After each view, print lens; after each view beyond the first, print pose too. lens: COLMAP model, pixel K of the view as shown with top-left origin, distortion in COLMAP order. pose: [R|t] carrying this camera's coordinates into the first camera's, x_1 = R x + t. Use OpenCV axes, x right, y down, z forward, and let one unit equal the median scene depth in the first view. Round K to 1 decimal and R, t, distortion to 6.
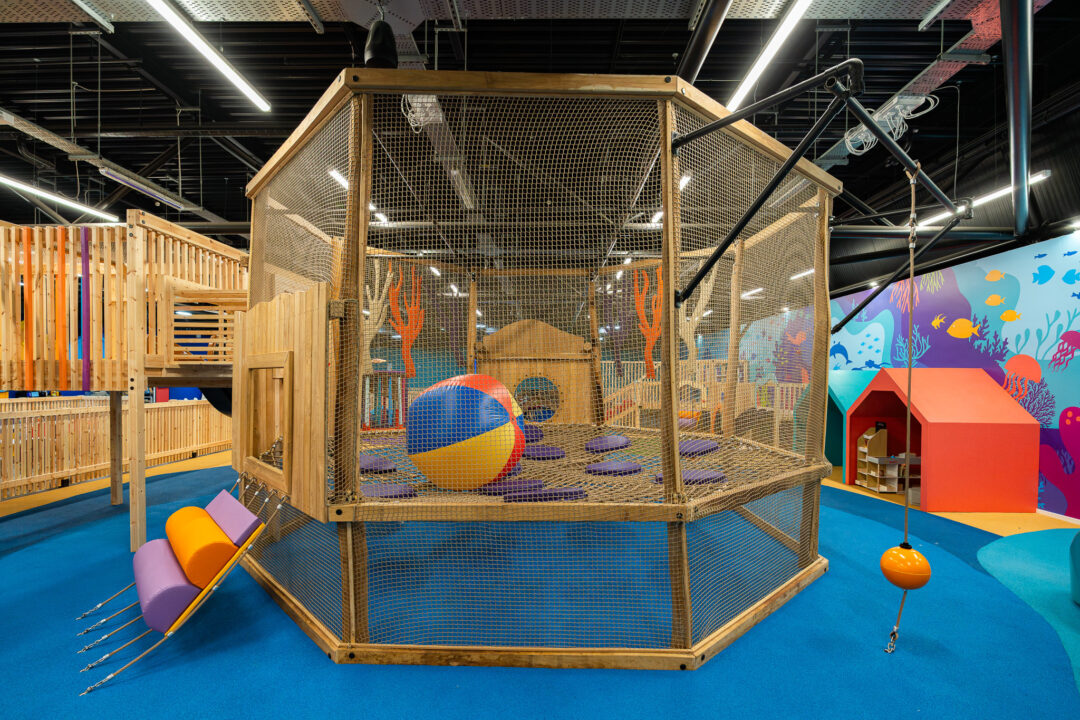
lens RADIAL K [[525.1, 0, 538.8], [0, 525.1, 369.9], [0, 0, 1]] dist [-0.006053, -0.000528]
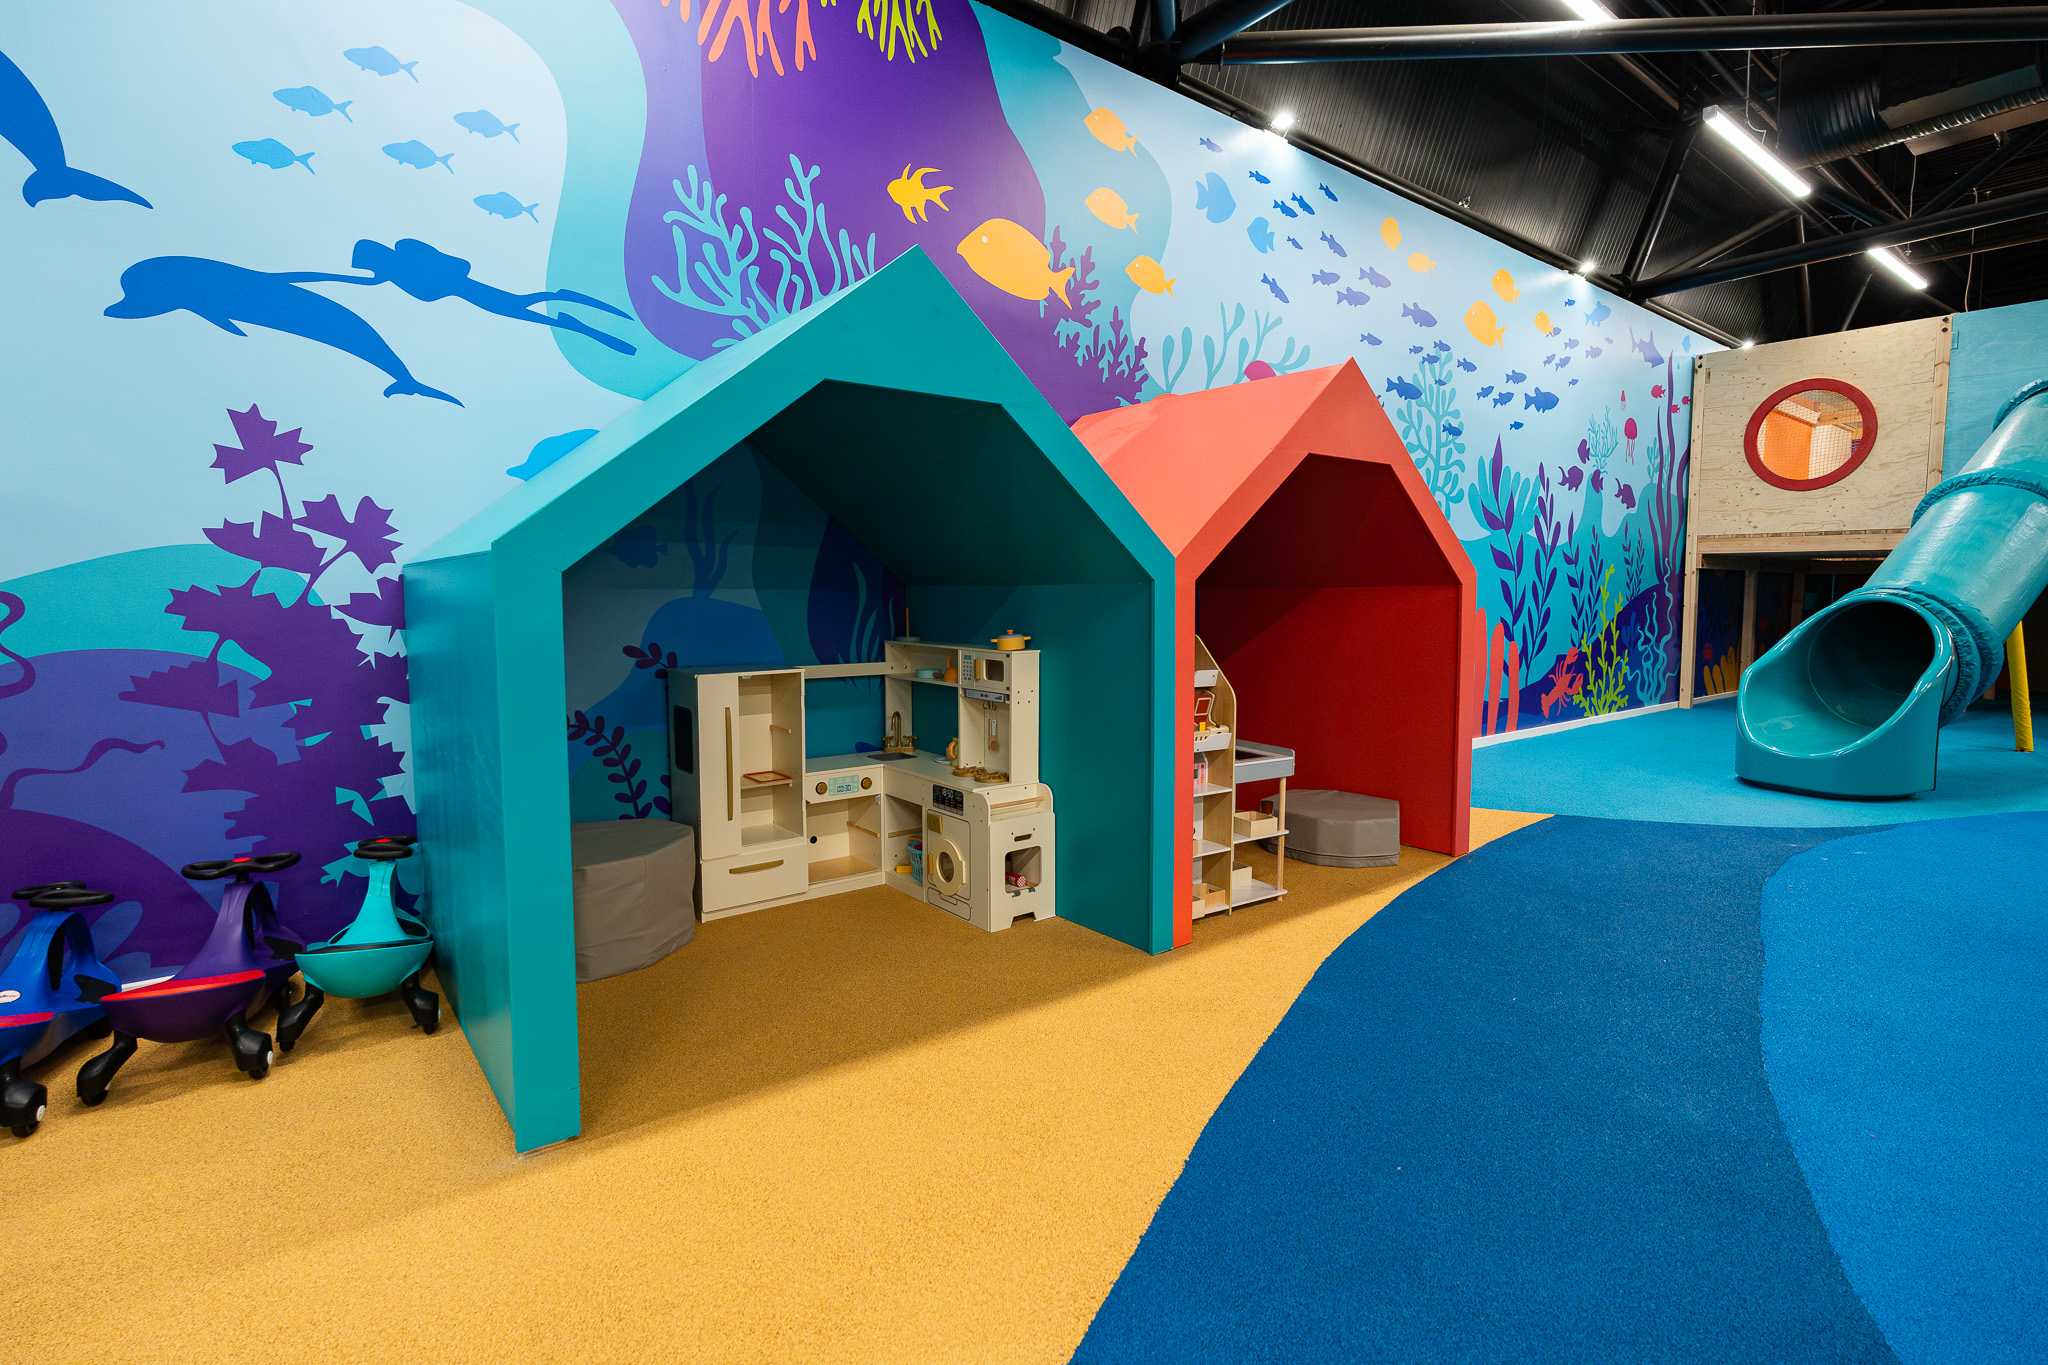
lens RADIAL K [[995.7, 0, 1024.6], [0, 995.7, 677.9], [0, 0, 1]] dist [-0.006053, -0.000528]
pose [[-0.633578, -0.073778, 0.770153, 0.402275], [-0.017380, 0.996549, 0.081168, 0.106125], [-0.773483, 0.038041, -0.632674, 1.419461]]
